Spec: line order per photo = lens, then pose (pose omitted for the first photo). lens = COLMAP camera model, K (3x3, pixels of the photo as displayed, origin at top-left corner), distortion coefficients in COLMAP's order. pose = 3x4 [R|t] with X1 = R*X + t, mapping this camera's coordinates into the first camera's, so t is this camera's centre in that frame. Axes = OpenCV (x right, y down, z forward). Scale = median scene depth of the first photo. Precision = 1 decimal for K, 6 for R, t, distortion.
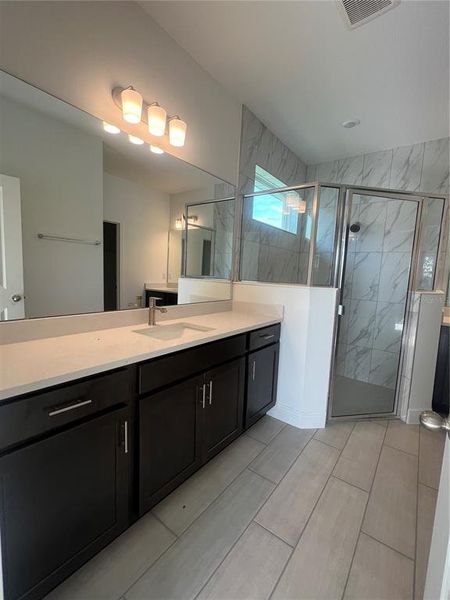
lens RADIAL K [[267.4, 0, 225.0], [0, 267.4, 300.0], [0, 0, 1]] dist [-0.000347, 0.000267]
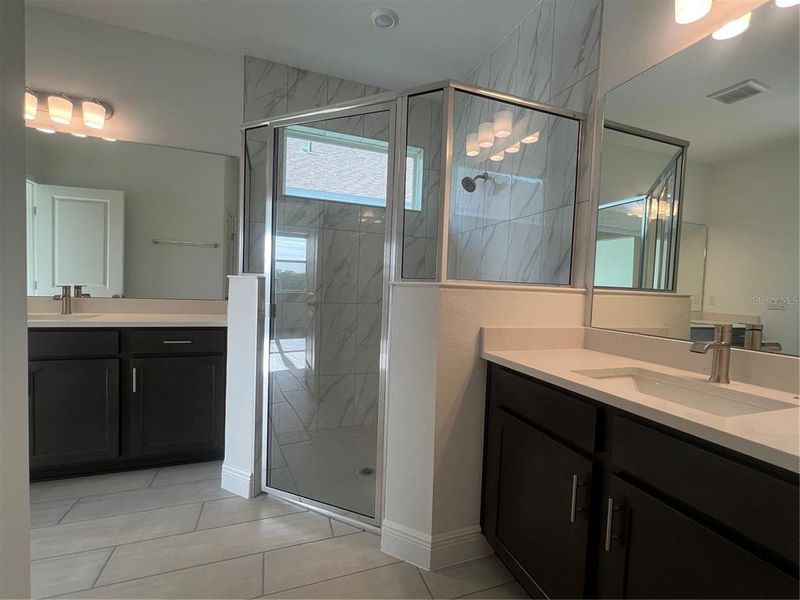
lens RADIAL K [[356.5, 0, 404.9], [0, 356.5, 302.4], [0, 0, 1]] dist [-0.000347, 0.000267]
pose [[0.836780, 0.012601, -0.547394, 0.967706], [-0.051007, 0.997182, -0.055017, 0.033592], [0.545158, 0.073958, 0.835065, 0.388274]]
